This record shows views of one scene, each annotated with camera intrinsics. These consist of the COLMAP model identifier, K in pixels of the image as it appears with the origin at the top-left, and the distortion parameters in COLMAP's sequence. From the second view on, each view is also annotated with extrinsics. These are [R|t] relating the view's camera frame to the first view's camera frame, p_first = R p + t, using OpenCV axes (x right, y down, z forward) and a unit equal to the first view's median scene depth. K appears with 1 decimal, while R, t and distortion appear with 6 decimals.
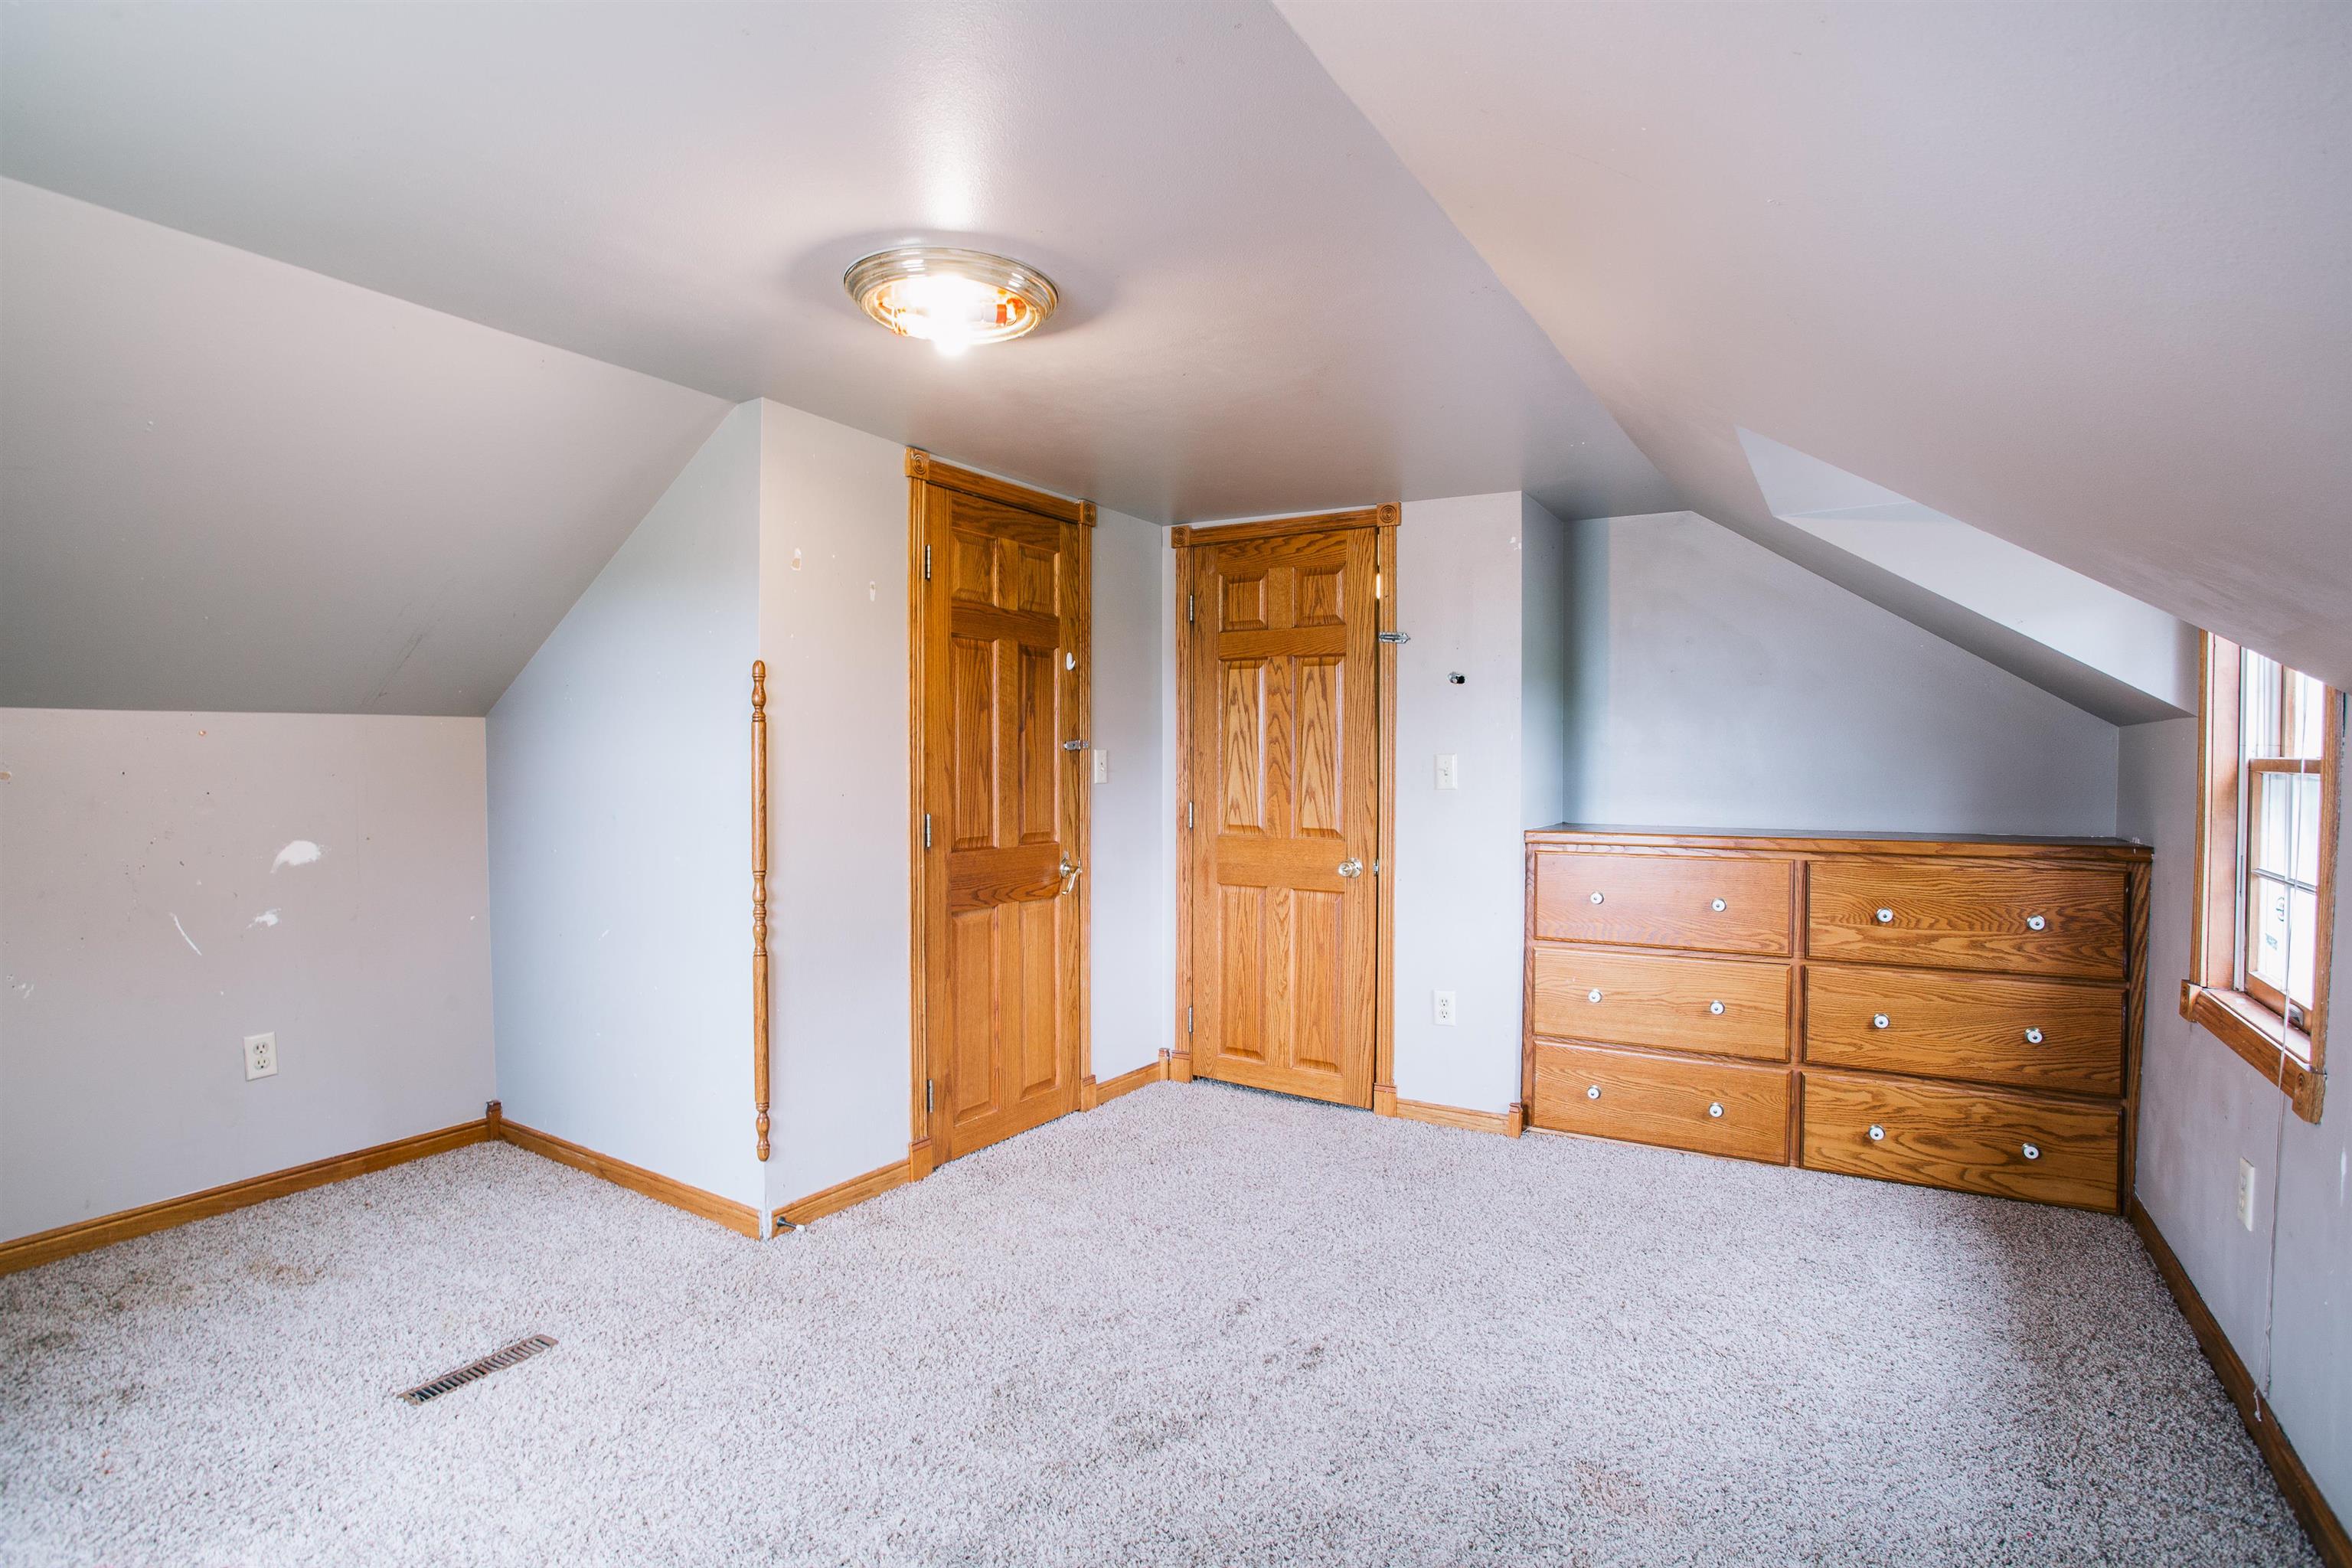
lens RADIAL K [[1166.5, 0, 1179.4], [0, 1166.5, 768.1], [0, 0, 1]] dist [-0.074364, 0.026812]
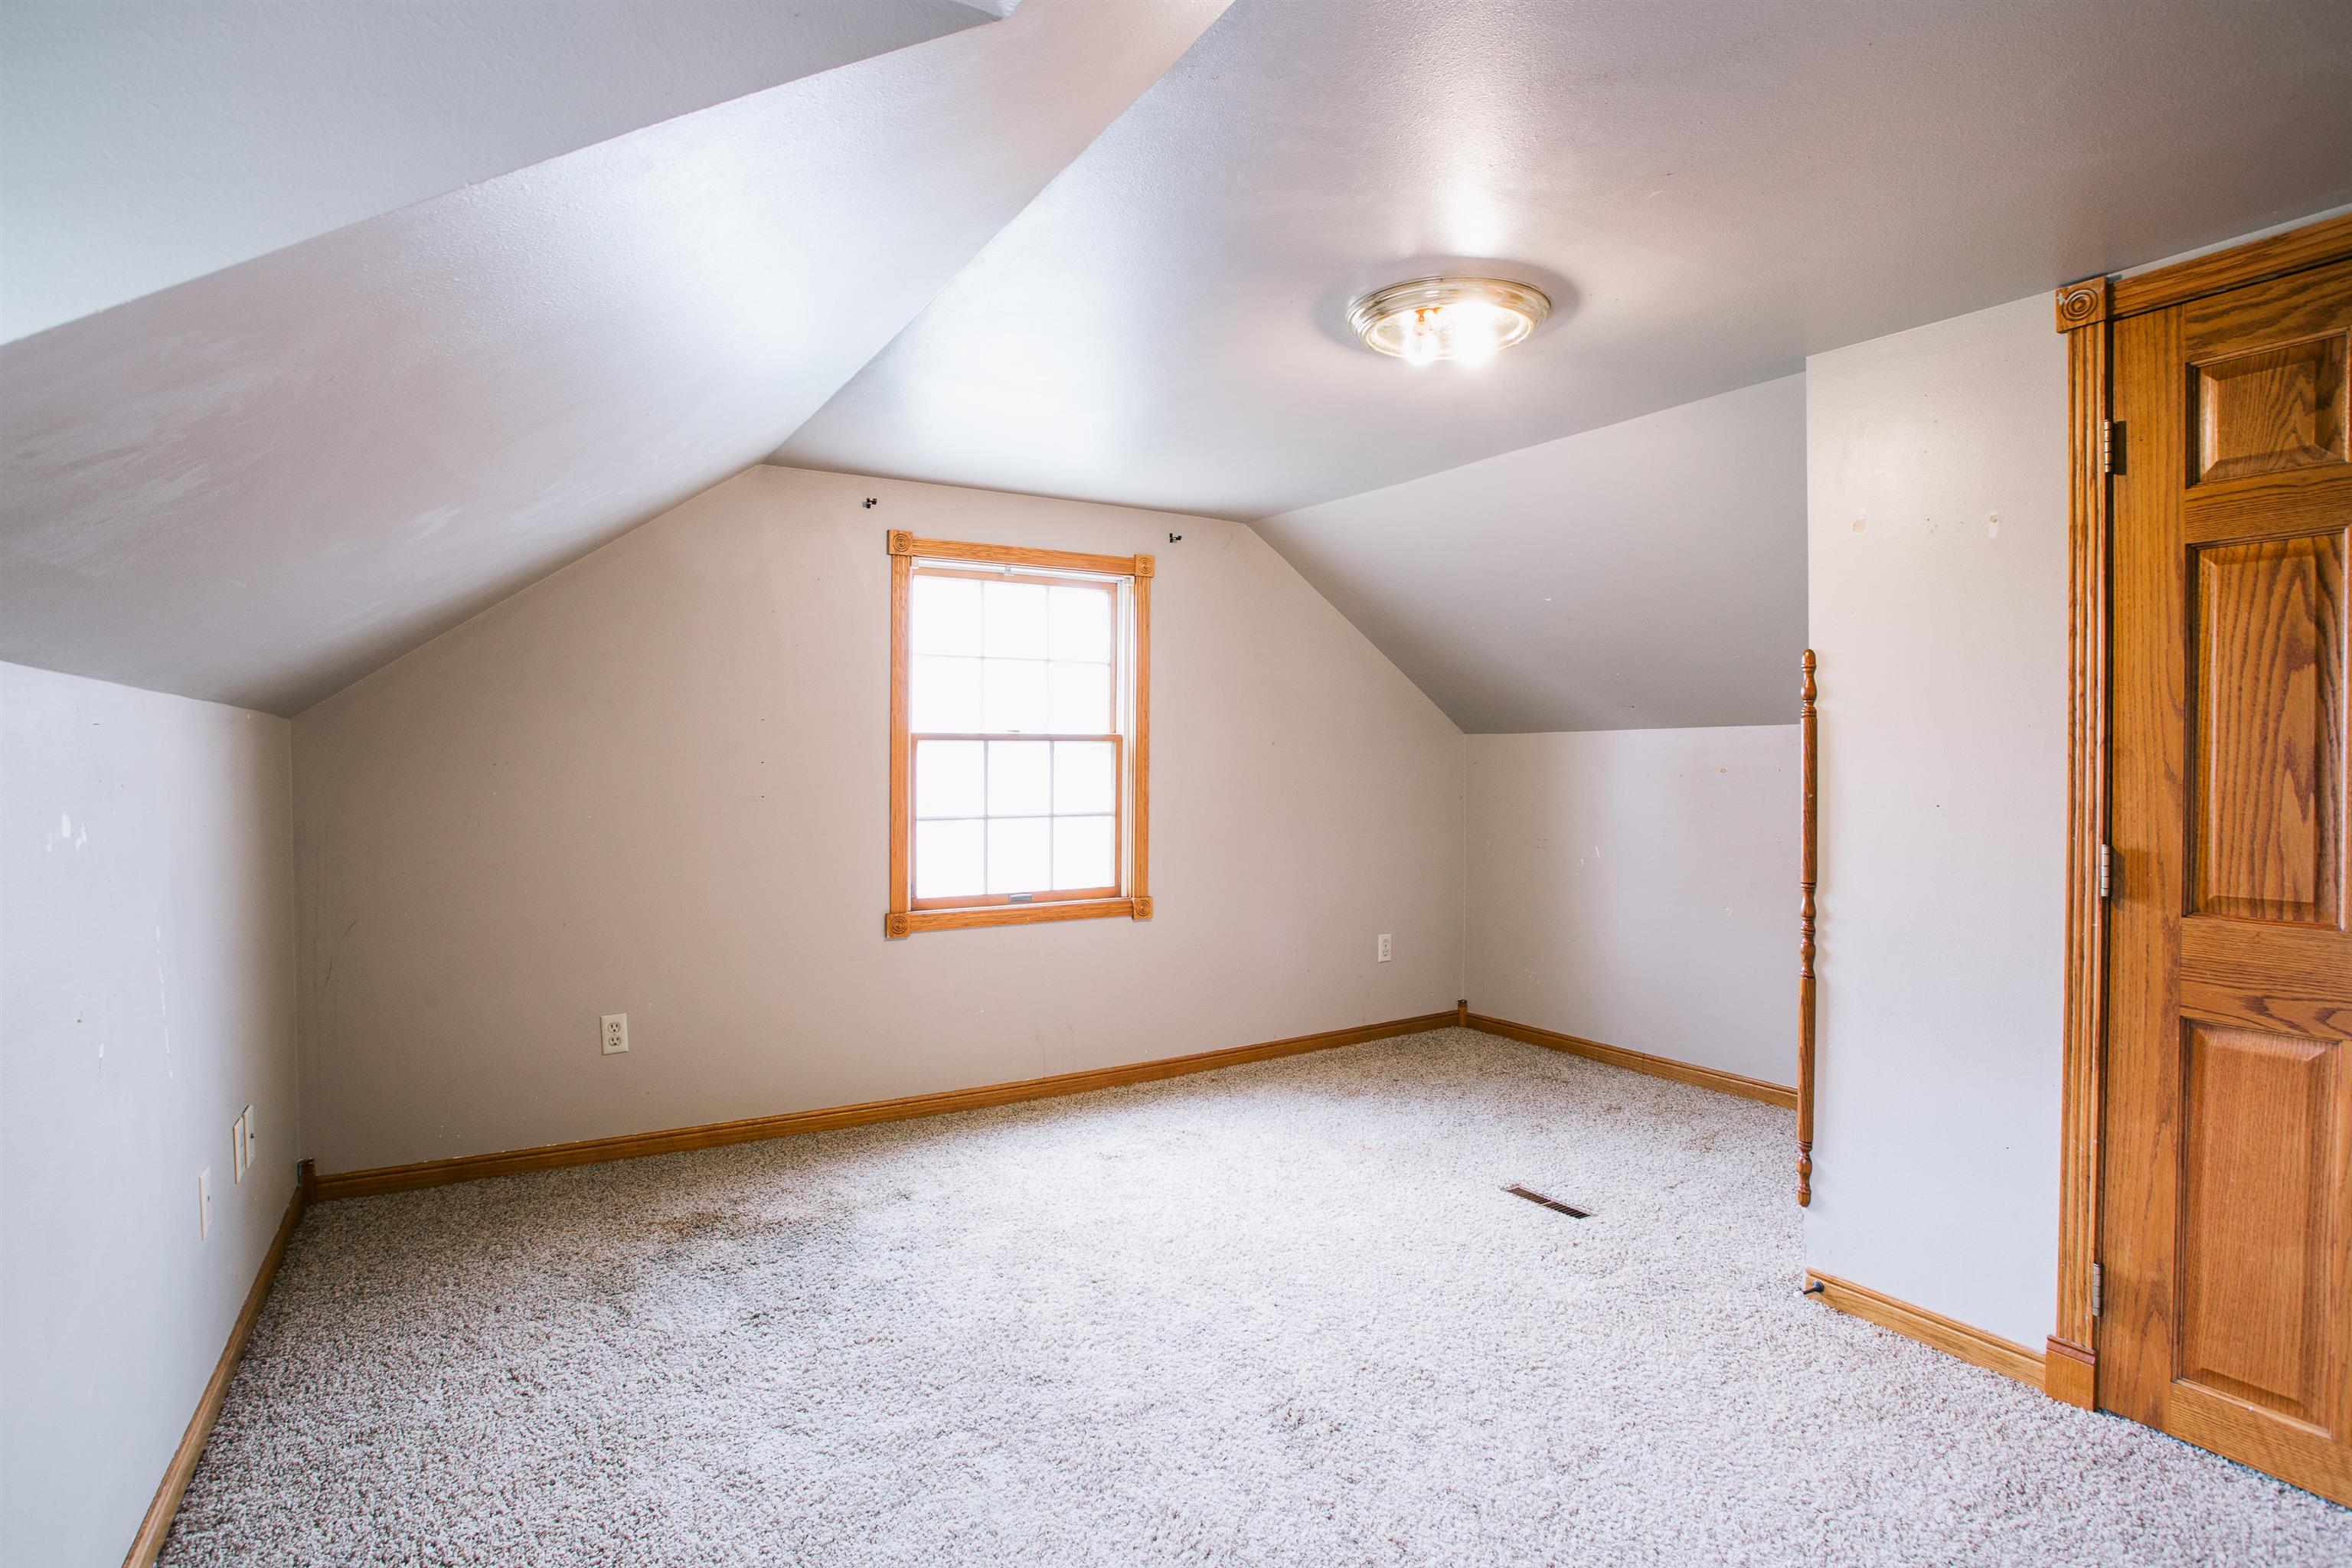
lens RADIAL K [[1166.5, 0, 1179.4], [0, 1166.5, 768.1], [0, 0, 1]] dist [-0.074364, 0.026812]
pose [[-0.459256, -0.002054, -0.888301, 0.602867], [-0.014341, 0.999884, 0.005102, 0.002073], [0.888188, 0.015082, -0.459233, 0.894476]]
